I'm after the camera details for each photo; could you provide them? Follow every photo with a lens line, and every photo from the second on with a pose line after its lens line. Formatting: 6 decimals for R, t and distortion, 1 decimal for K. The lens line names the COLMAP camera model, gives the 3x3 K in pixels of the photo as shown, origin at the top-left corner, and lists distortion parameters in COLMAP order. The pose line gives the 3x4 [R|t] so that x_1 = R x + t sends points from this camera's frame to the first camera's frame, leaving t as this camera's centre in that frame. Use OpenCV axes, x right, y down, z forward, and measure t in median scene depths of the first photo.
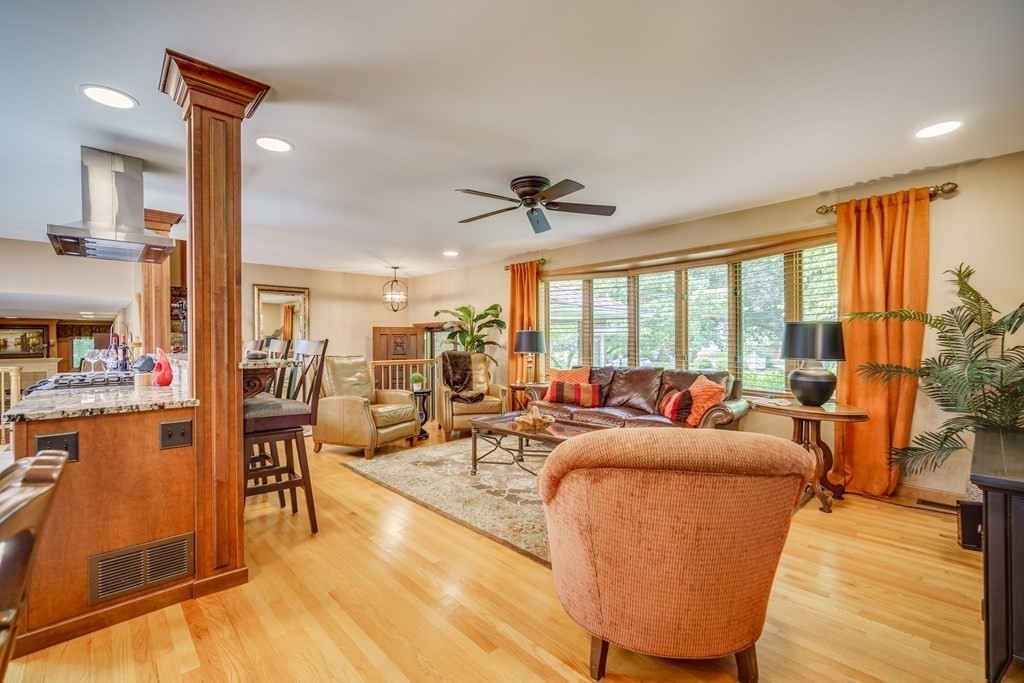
lens RADIAL K [[446.0, 0, 512.0], [0, 446.0, 341.5], [0, 0, 1]] dist [-0.027372, 0.011780]
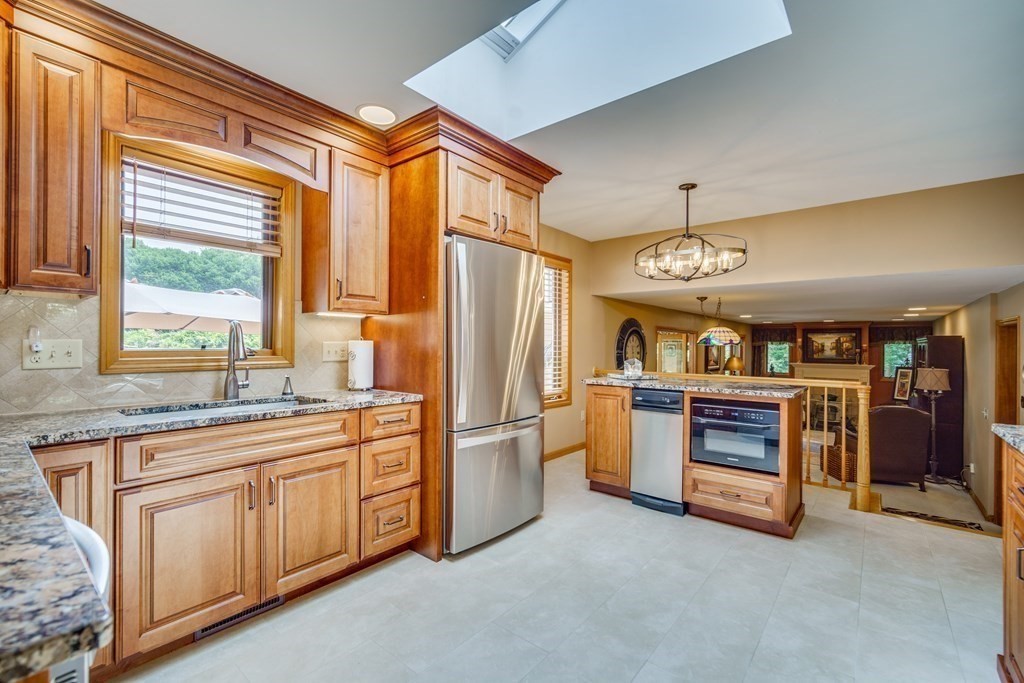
lens RADIAL K [[443.6, 0, 508.3], [0, 443.6, 342.8], [0, 0, 1]] dist [-0.004423, 0.004532]
pose [[0.120714, 0.000936, -0.992687, -0.245372], [-0.010031, 0.999950, -0.000277, 0.000731], [0.992637, 0.009991, 0.120718, 0.173328]]
